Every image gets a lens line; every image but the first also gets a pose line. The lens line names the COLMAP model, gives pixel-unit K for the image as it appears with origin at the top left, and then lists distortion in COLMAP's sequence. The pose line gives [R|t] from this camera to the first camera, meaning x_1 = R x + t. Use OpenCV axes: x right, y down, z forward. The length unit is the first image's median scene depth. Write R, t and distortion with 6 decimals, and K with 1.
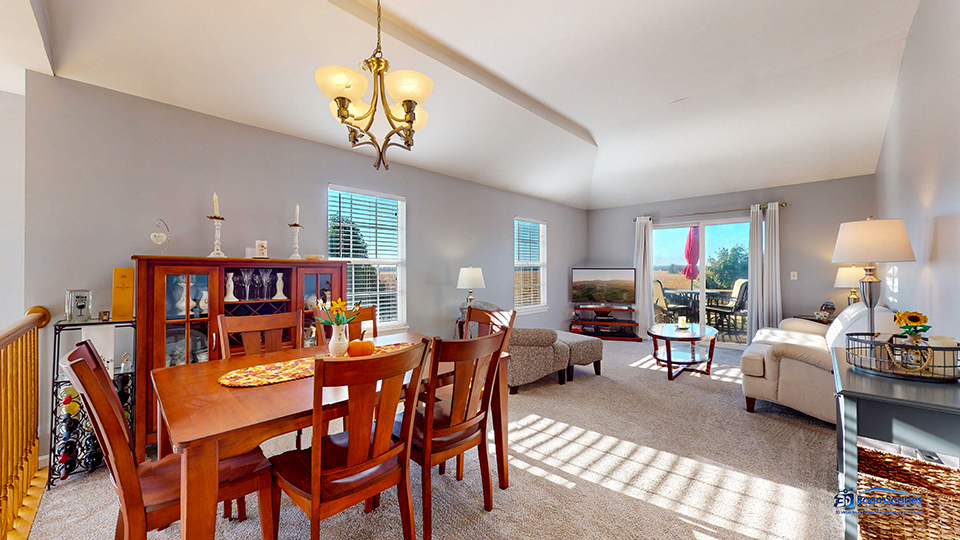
lens RADIAL K [[351.6, 0, 480.0], [0, 351.6, 270.0], [0, 0, 1]] dist [-0.001487, -0.000112]
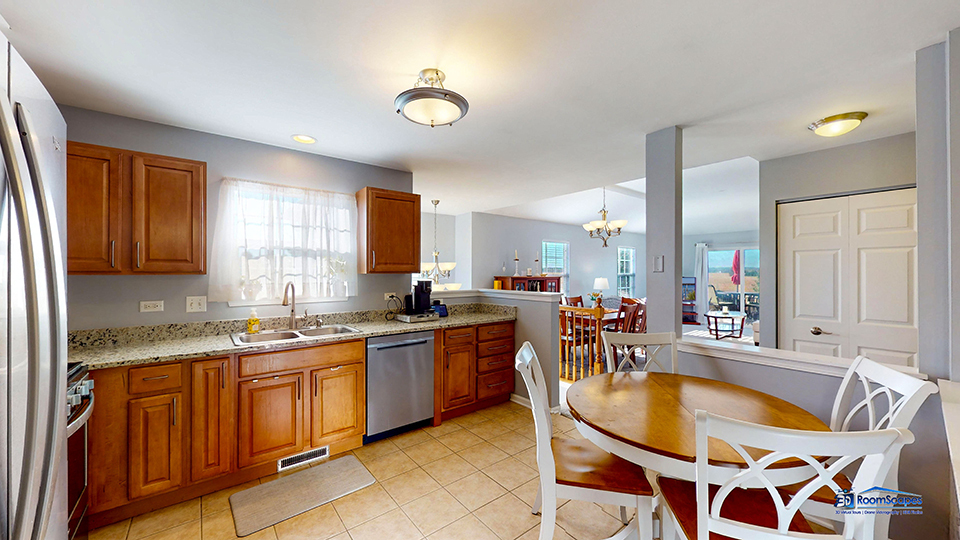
lens RADIAL K [[351.6, 0, 480.0], [0, 351.6, 270.0], [0, 0, 1]] dist [-0.001487, -0.000112]
pose [[0.992456, 0.003189, -0.122557, -0.394636], [-0.003653, 0.999987, -0.003559, -0.036395], [0.122544, 0.003980, 0.992455, -0.827332]]
